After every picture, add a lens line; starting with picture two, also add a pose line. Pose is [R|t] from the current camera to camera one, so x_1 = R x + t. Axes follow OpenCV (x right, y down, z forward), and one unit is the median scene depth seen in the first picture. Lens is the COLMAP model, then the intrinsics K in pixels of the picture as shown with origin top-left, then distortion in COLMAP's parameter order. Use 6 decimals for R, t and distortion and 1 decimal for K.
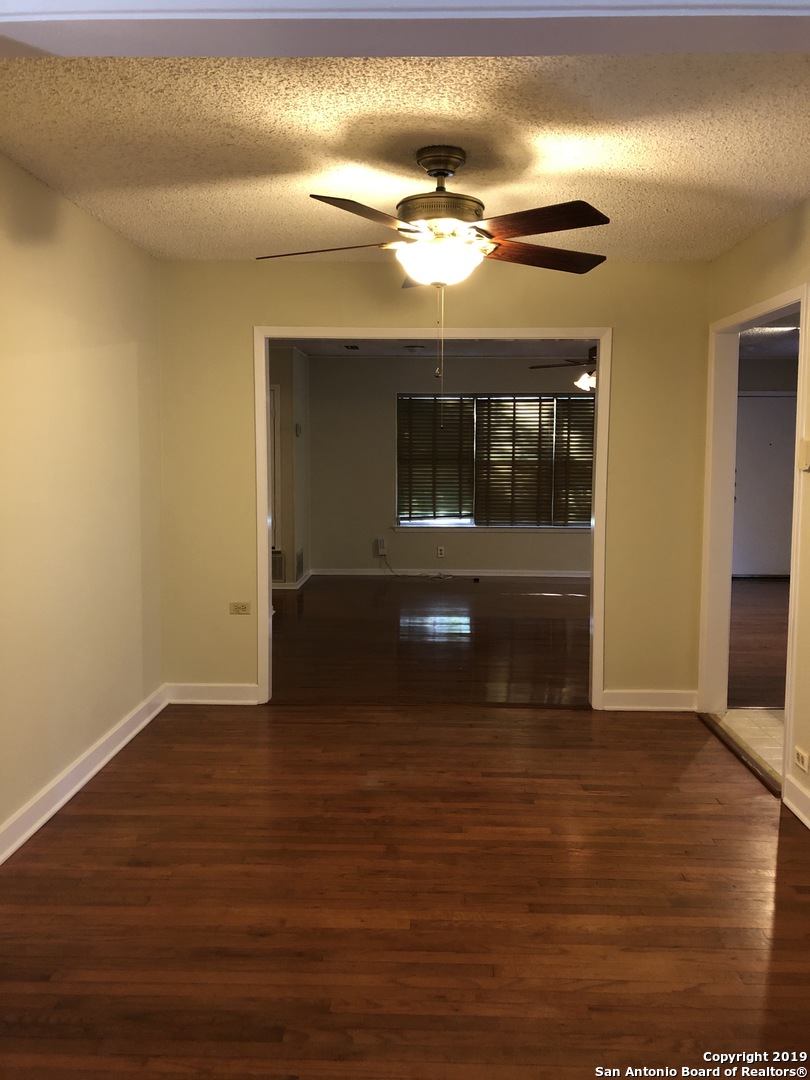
lens RADIAL K [[886.8, 0, 400.4], [0, 886.8, 538.6], [0, 0, 1]] dist [0.040637, -0.048021]
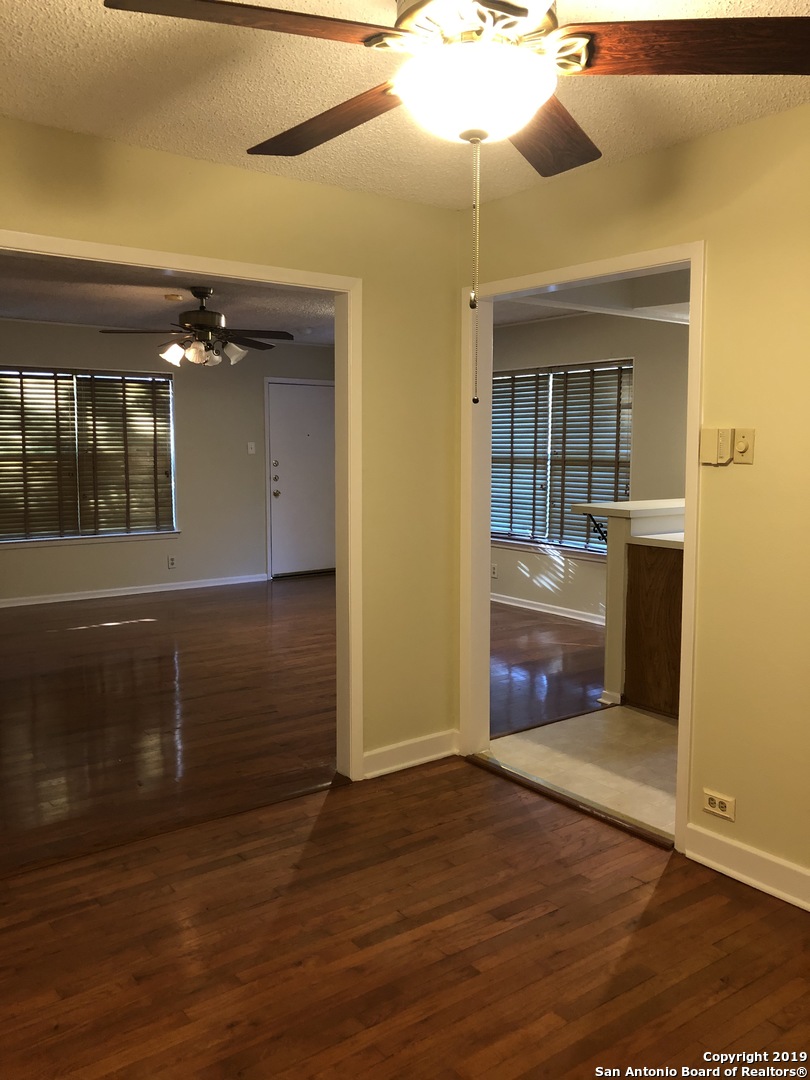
lens RADIAL K [[886.8, 0, 390.2], [0, 886.8, 520.9], [0, 0, 1]] dist [0.040637, -0.048021]
pose [[0.772353, -0.058221, 0.632519, -0.120197], [0.064755, 0.997819, 0.012775, -0.019889], [-0.631884, 0.031093, 0.774439, 0.206391]]
